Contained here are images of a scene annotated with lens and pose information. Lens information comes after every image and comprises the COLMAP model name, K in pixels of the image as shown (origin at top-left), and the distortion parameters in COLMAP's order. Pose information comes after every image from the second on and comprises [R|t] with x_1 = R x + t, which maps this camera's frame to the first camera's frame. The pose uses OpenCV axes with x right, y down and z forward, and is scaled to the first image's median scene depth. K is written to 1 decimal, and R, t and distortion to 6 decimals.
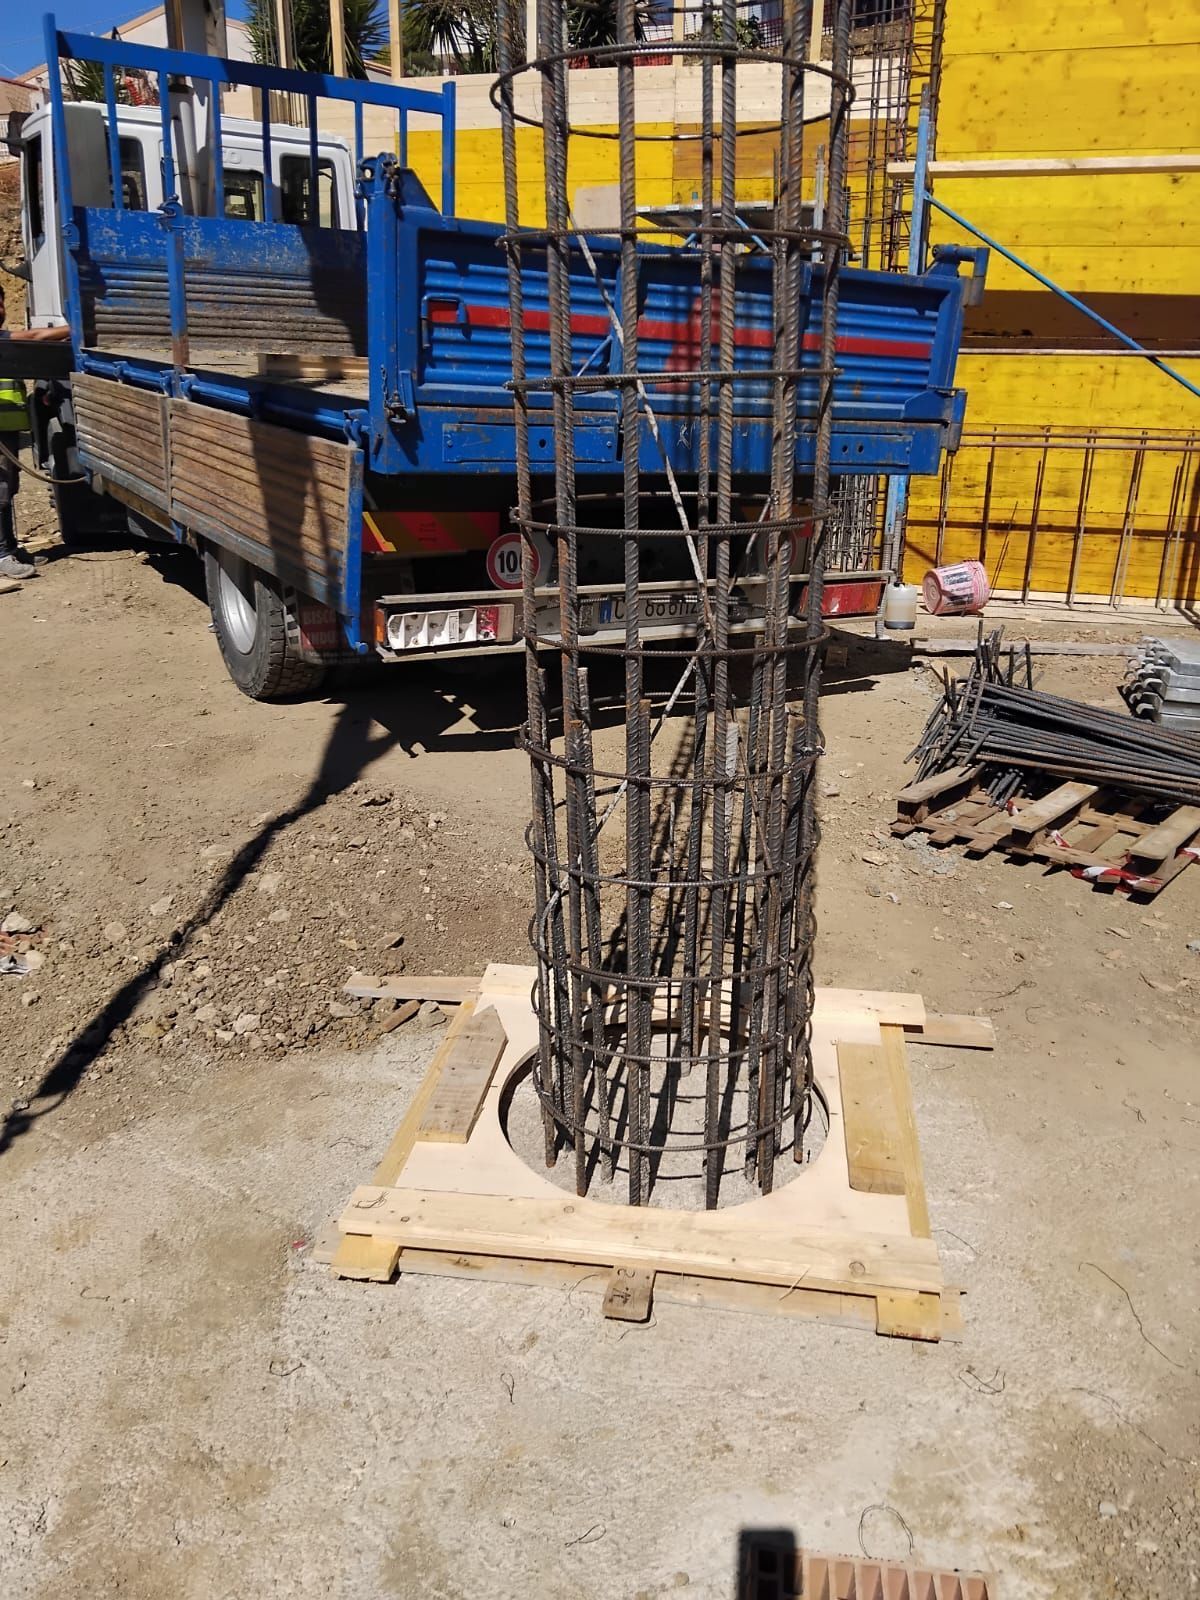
lens RADIAL K [[1163.9, 0, 592.9], [0, 1163.9, 801.7], [0, 0, 1]] dist [0.036836, -0.018228]
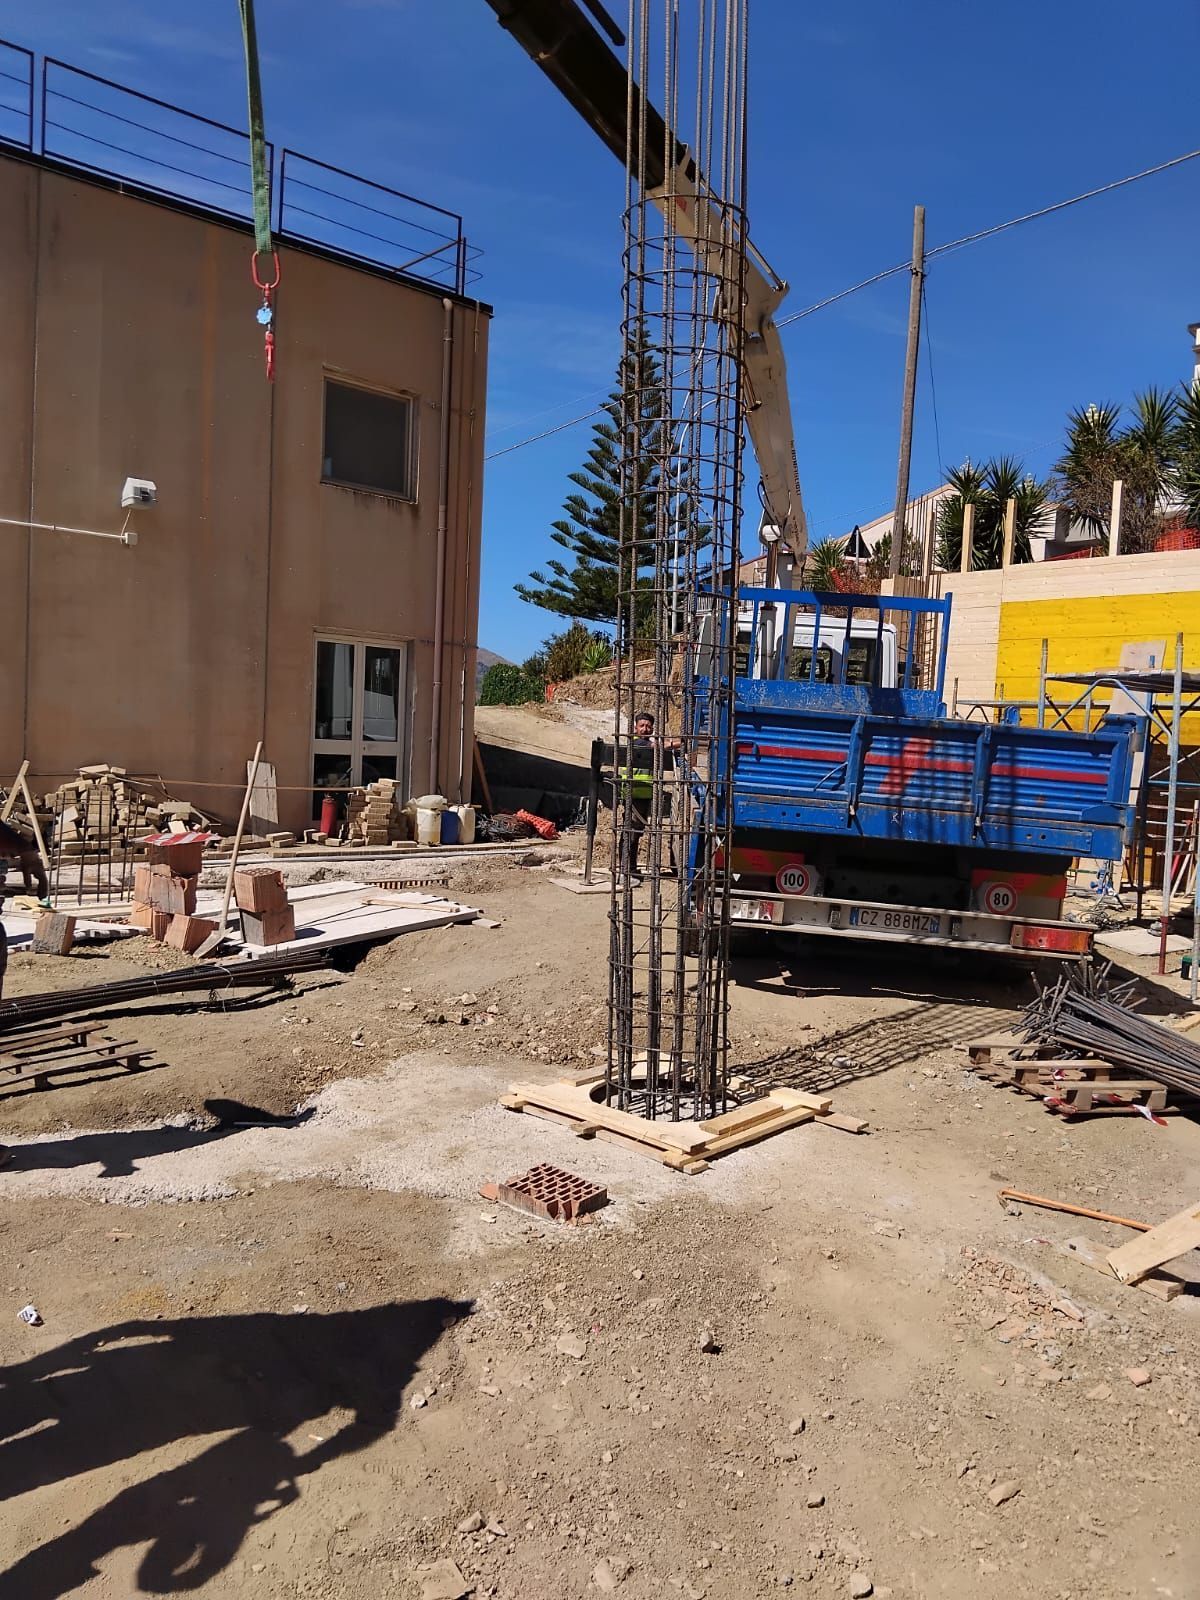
lens RADIAL K [[1163.9, 0, 604.9], [0, 1163.9, 799.0], [0, 0, 1]] dist [0.036836, -0.018228]
pose [[0.816206, 0.054853, -0.575151, 0.732171], [-0.238260, 0.938851, -0.248579, 0.187992], [0.526346, 0.339927, 0.779365, -0.568286]]
